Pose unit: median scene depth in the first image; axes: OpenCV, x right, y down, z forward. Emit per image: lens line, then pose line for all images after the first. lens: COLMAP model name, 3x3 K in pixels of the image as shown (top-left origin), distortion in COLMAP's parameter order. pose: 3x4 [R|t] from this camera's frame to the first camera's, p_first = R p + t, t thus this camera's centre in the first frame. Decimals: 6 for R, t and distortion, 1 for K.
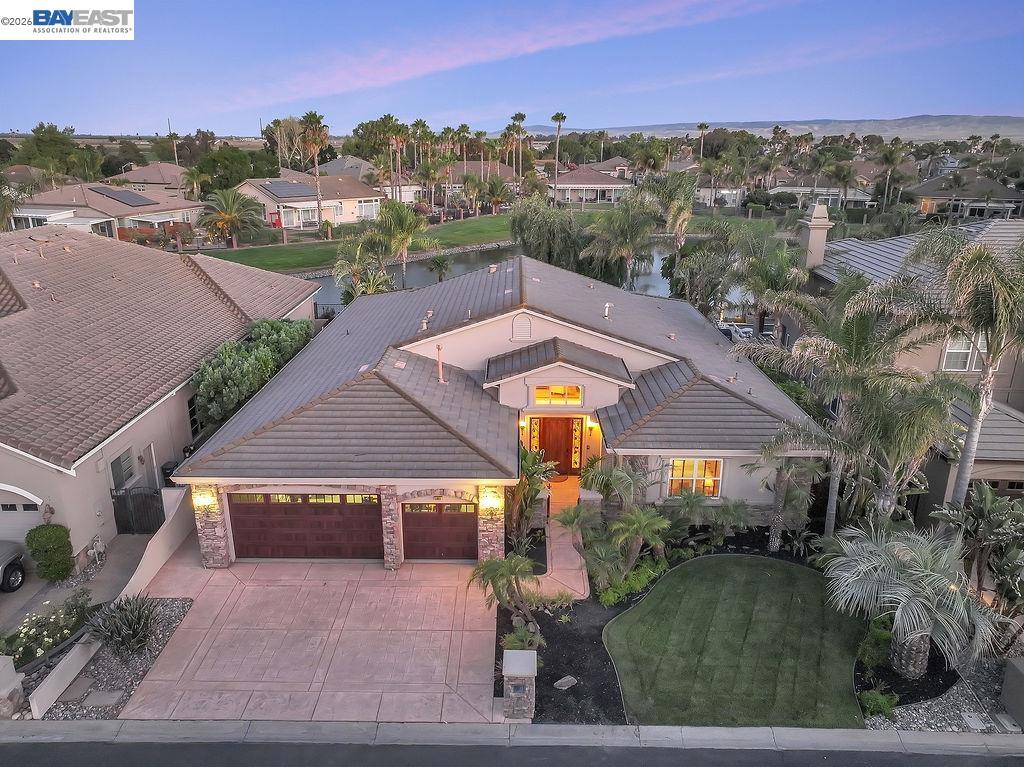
lens RADIAL K [[707.5, 0, 512.0], [0, 707.5, 383.5], [0, 0, 1]] dist [-0.003891, 0.002680]
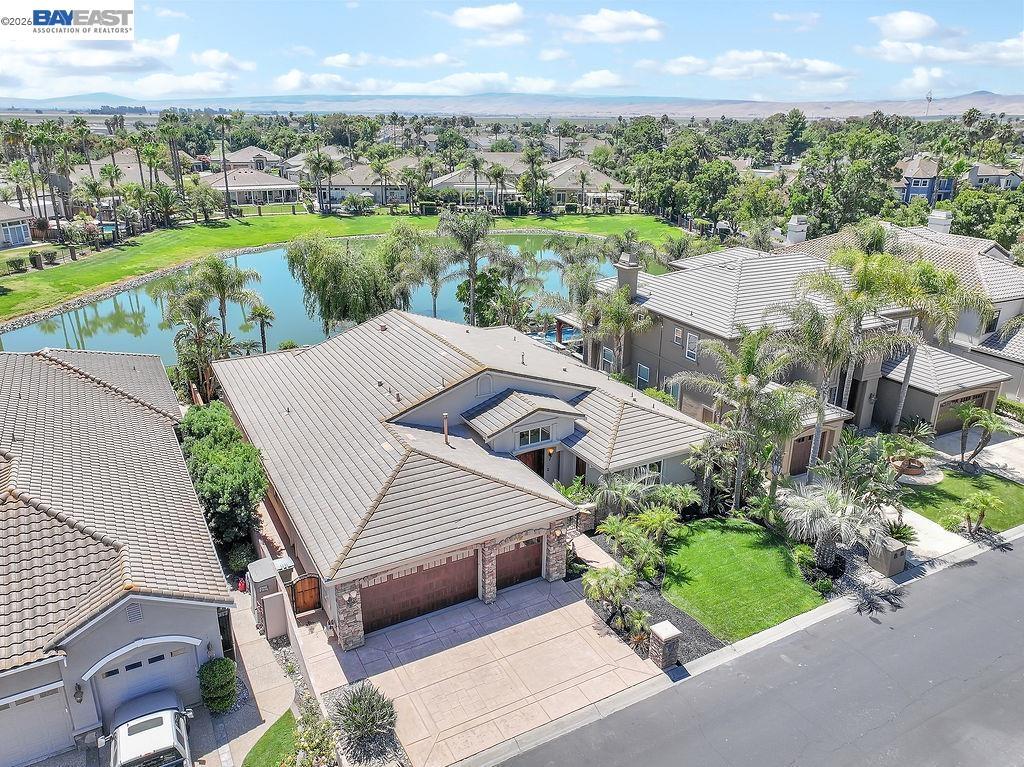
lens RADIAL K [[721.4, 0, 512.0], [0, 721.4, 383.5], [0, 0, 1]] dist [-0.003443, 0.007471]
pose [[0.871136, -0.160722, 0.463994, -0.677183], [0.150170, 0.986845, 0.059889, -0.194966], [-0.467515, 0.017506, 0.883812, -0.148905]]
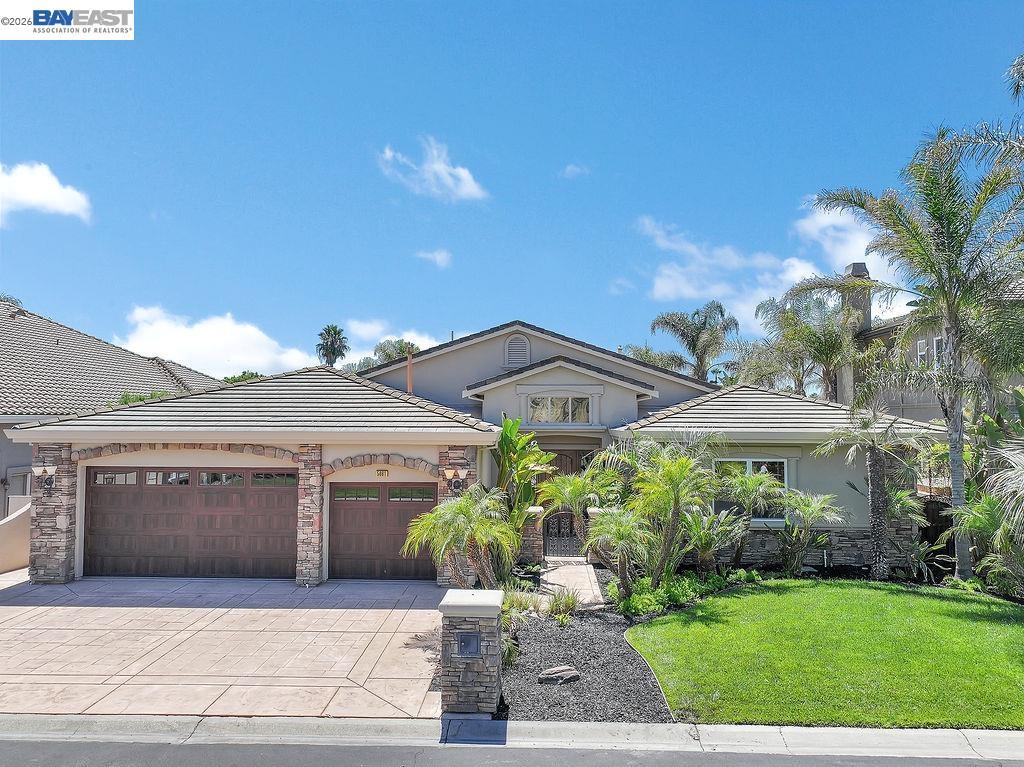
lens RADIAL K [[721.4, 0, 512.0], [0, 721.4, 383.5], [0, 0, 1]] dist [-0.003443, 0.007471]
pose [[0.999597, -0.002460, -0.028295, 0.044438], [-0.007722, 0.935171, -0.354113, 0.330911], [0.027332, 0.354188, 0.934775, 0.310069]]
